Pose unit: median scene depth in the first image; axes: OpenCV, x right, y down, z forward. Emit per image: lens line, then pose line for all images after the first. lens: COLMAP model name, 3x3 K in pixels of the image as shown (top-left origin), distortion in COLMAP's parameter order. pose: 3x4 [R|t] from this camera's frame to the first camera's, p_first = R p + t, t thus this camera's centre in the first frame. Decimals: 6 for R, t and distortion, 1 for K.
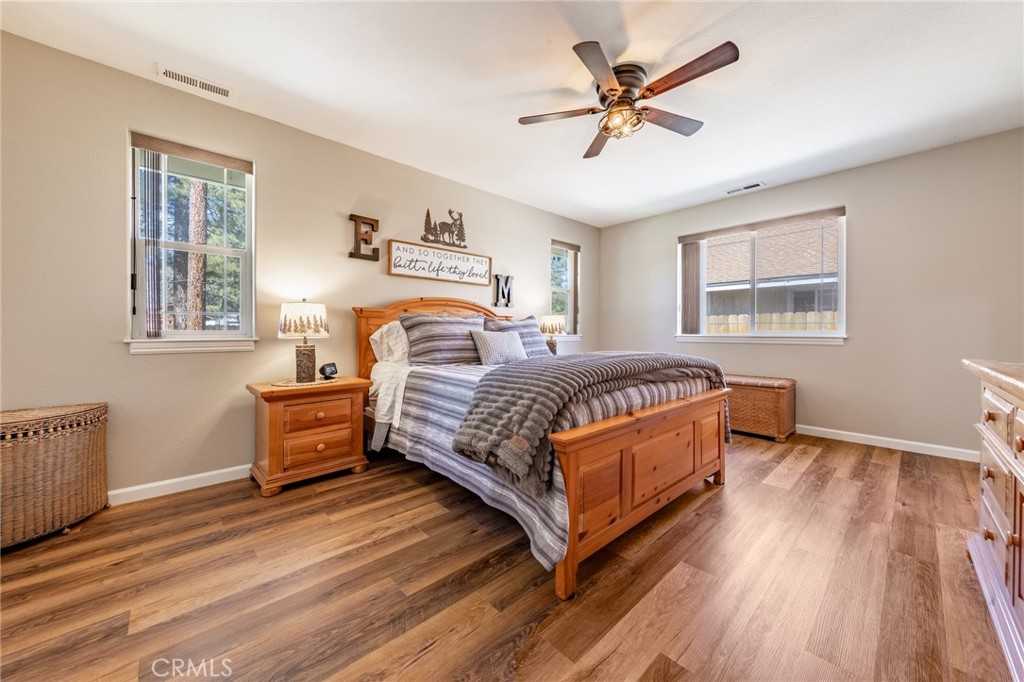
lens RADIAL K [[363.7, 0, 509.8], [0, 363.7, 337.8], [0, 0, 1]] dist [0.001791, -0.000120]
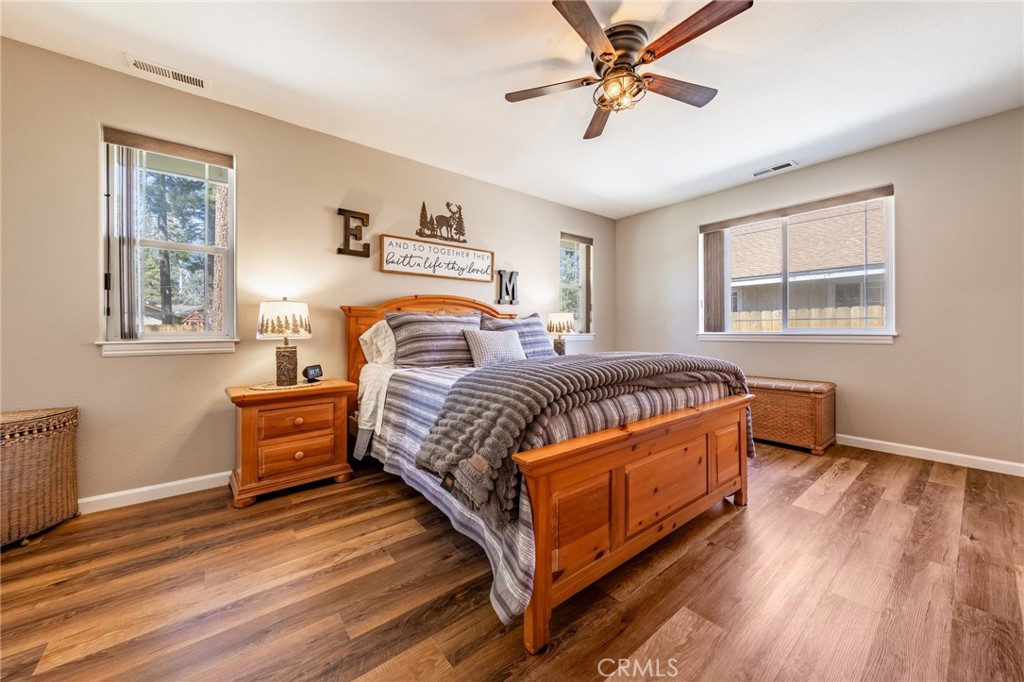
lens RADIAL K [[363.7, 0, 514.2], [0, 363.7, 334.5], [0, 0, 1]] dist [0.001791, -0.000120]
pose [[0.997766, -0.005401, -0.066582, 0.109020], [0.005007, 0.999969, -0.006080, -0.002270], [0.066613, 0.005733, 0.997762, 0.108218]]
